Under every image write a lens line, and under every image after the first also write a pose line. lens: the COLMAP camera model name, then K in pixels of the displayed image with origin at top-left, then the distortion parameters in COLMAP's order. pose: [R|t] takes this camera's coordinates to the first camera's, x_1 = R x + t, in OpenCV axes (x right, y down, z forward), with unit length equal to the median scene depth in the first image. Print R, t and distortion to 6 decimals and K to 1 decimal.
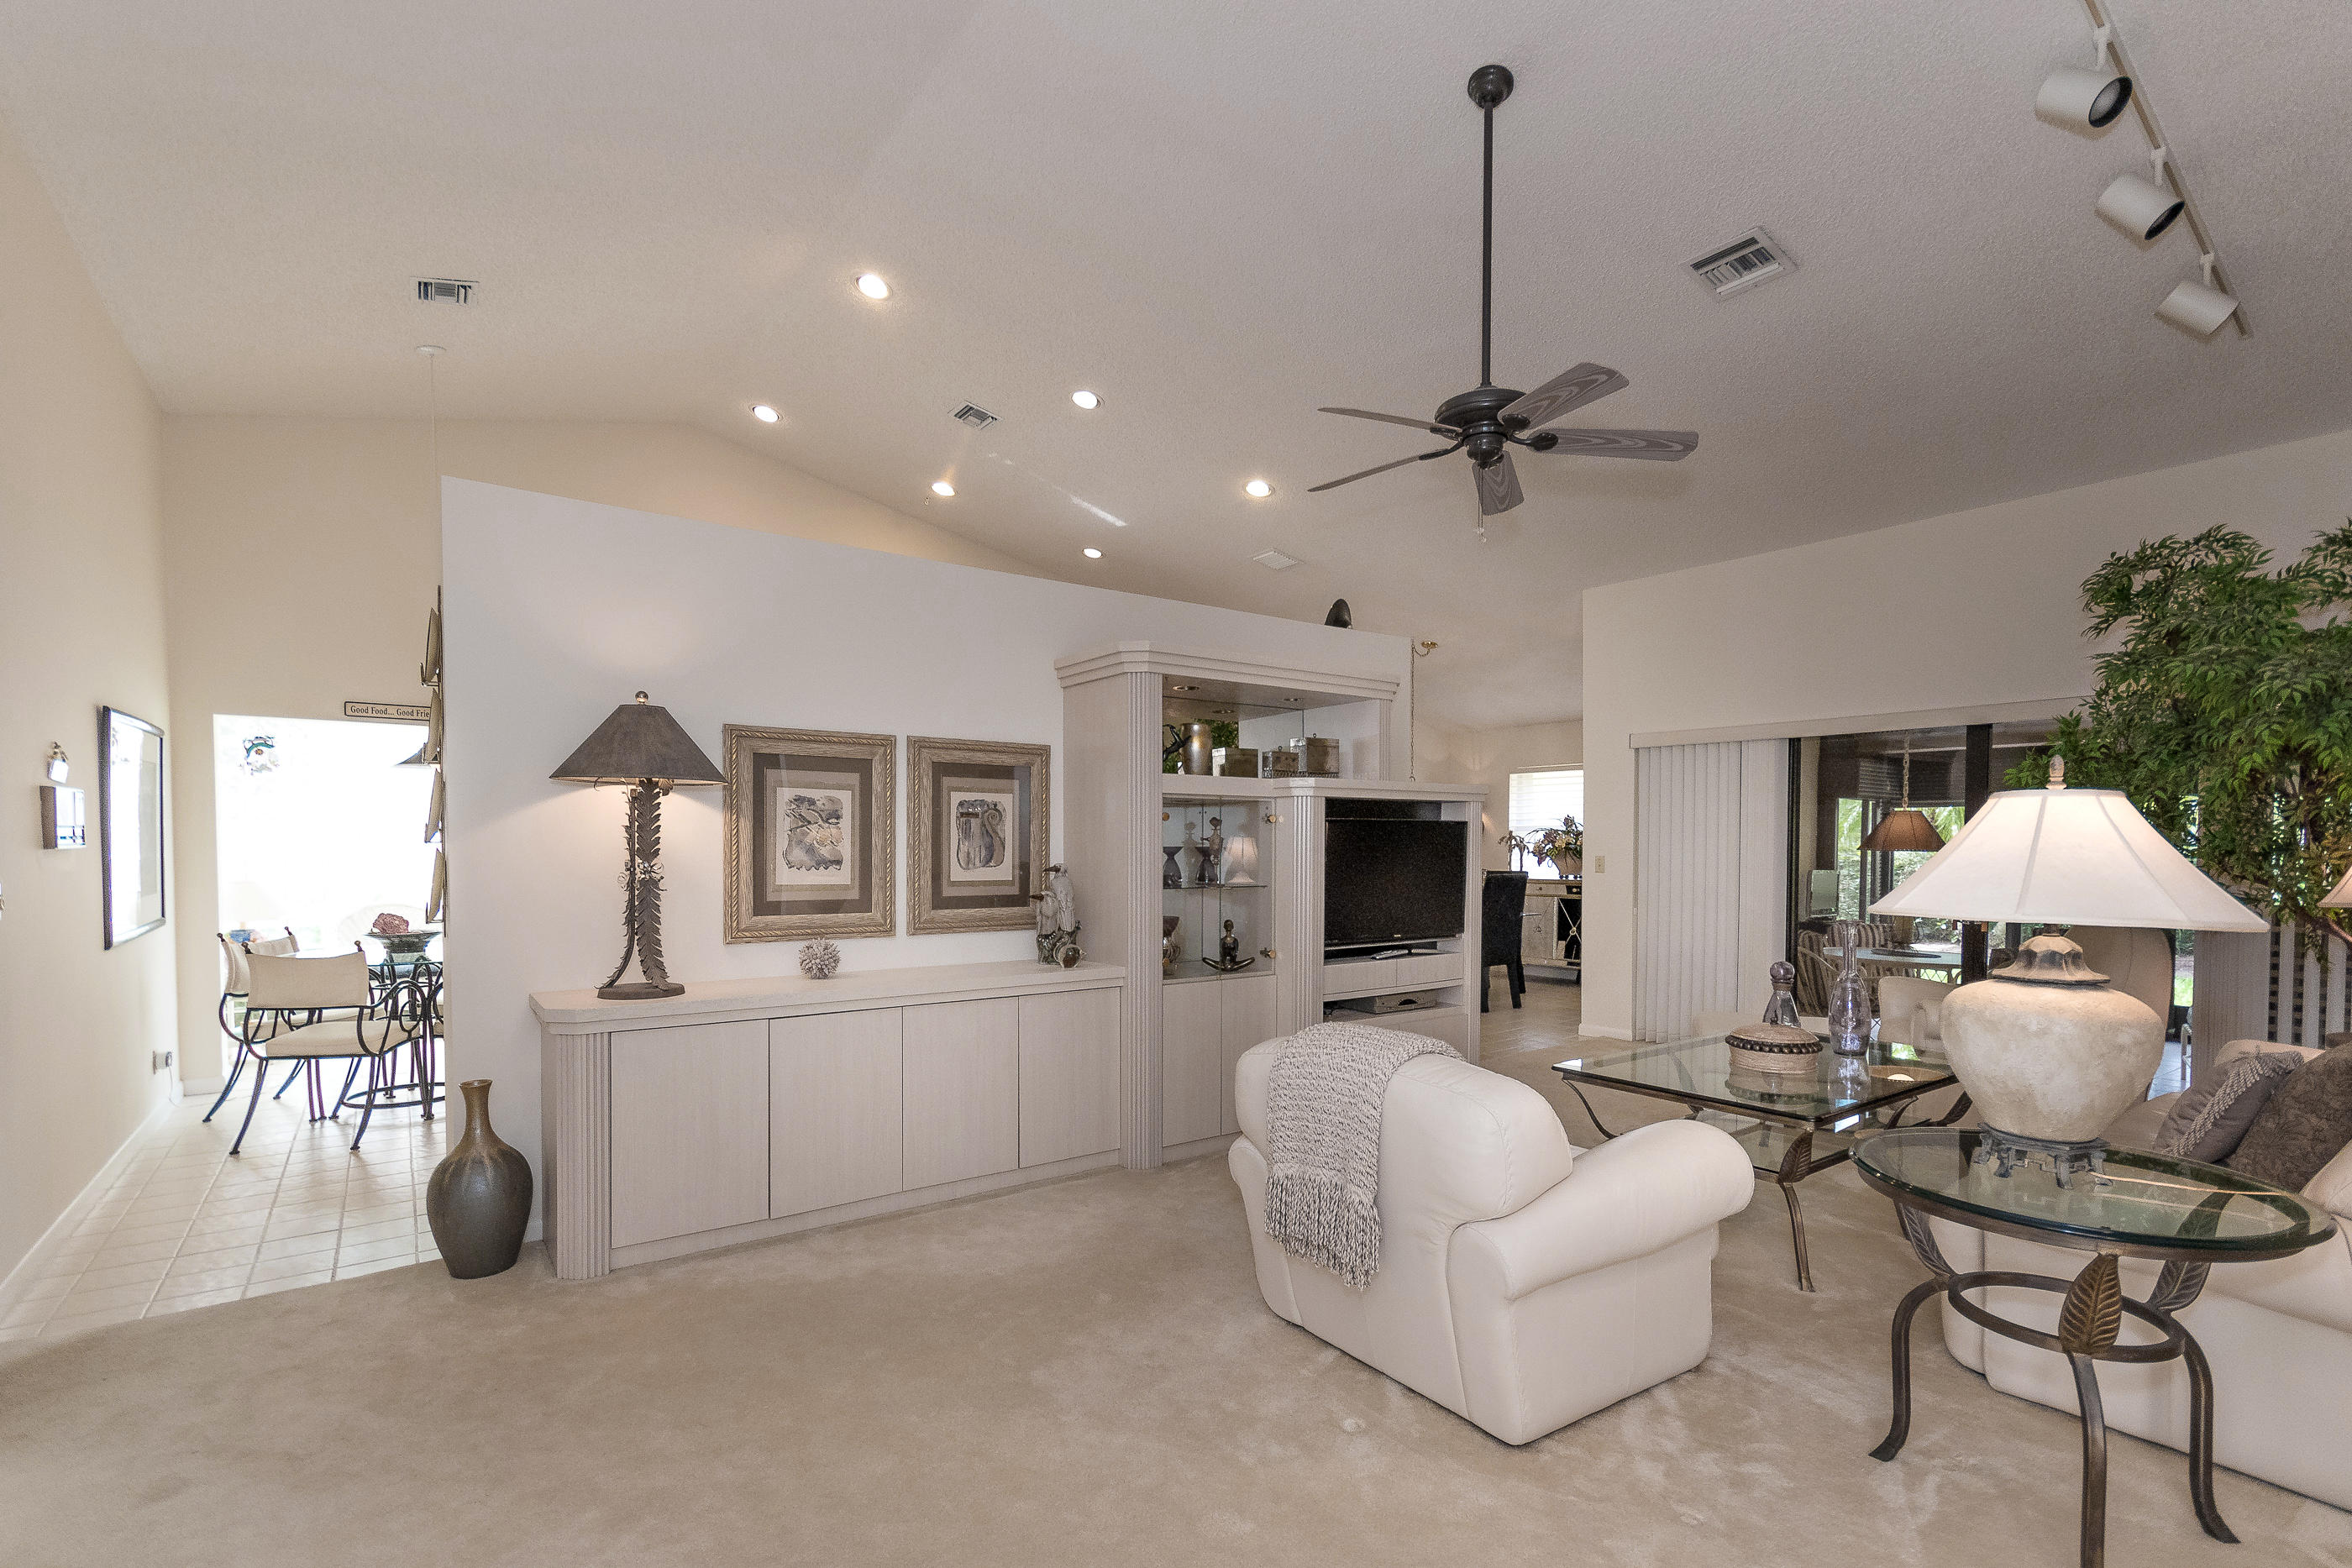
lens RADIAL K [[1063.0, 0, 1180.6], [0, 1063.0, 848.9], [0, 0, 1]] dist [-0.001737, -0.000130]
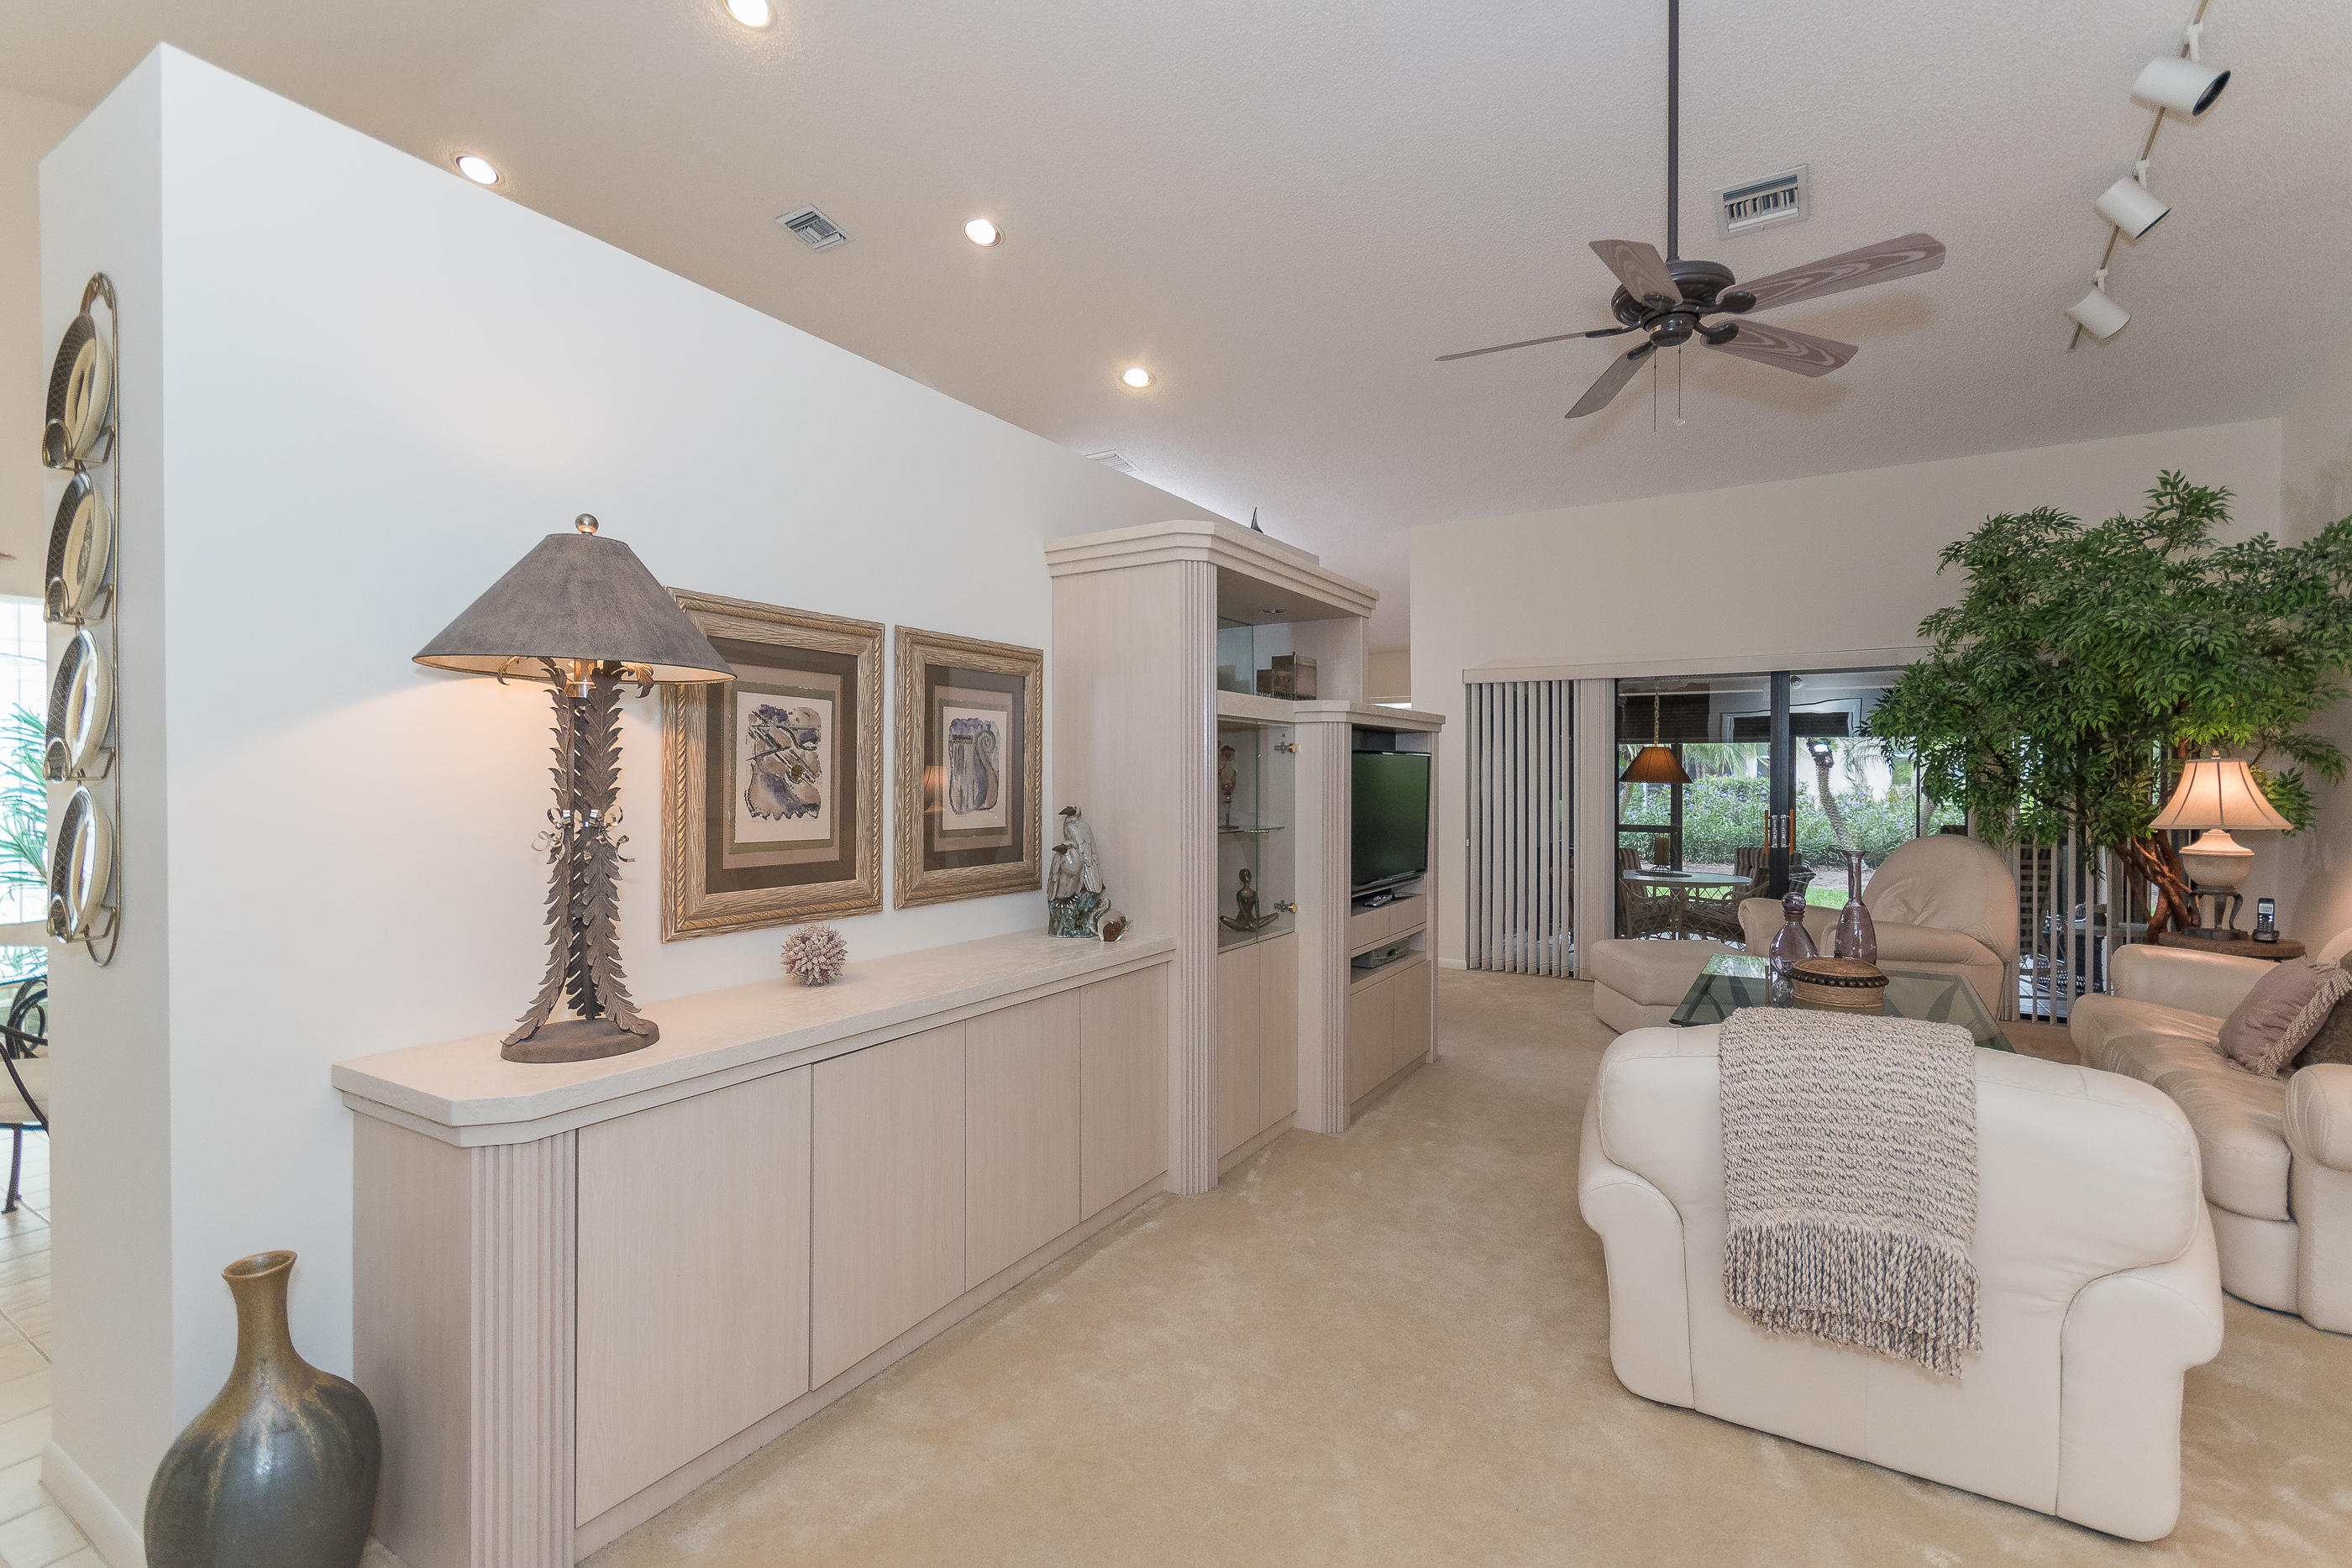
lens RADIAL K [[1042.6, 0, 1190.6], [0, 1042.6, 763.5], [0, 0, 1]] dist [-0.000689, -0.000948]
pose [[0.926072, 0.003022, 0.377336, -0.340658], [0.003500, 0.999856, -0.016598, -0.002725], [-0.377332, 0.016691, 0.925928, 0.291942]]
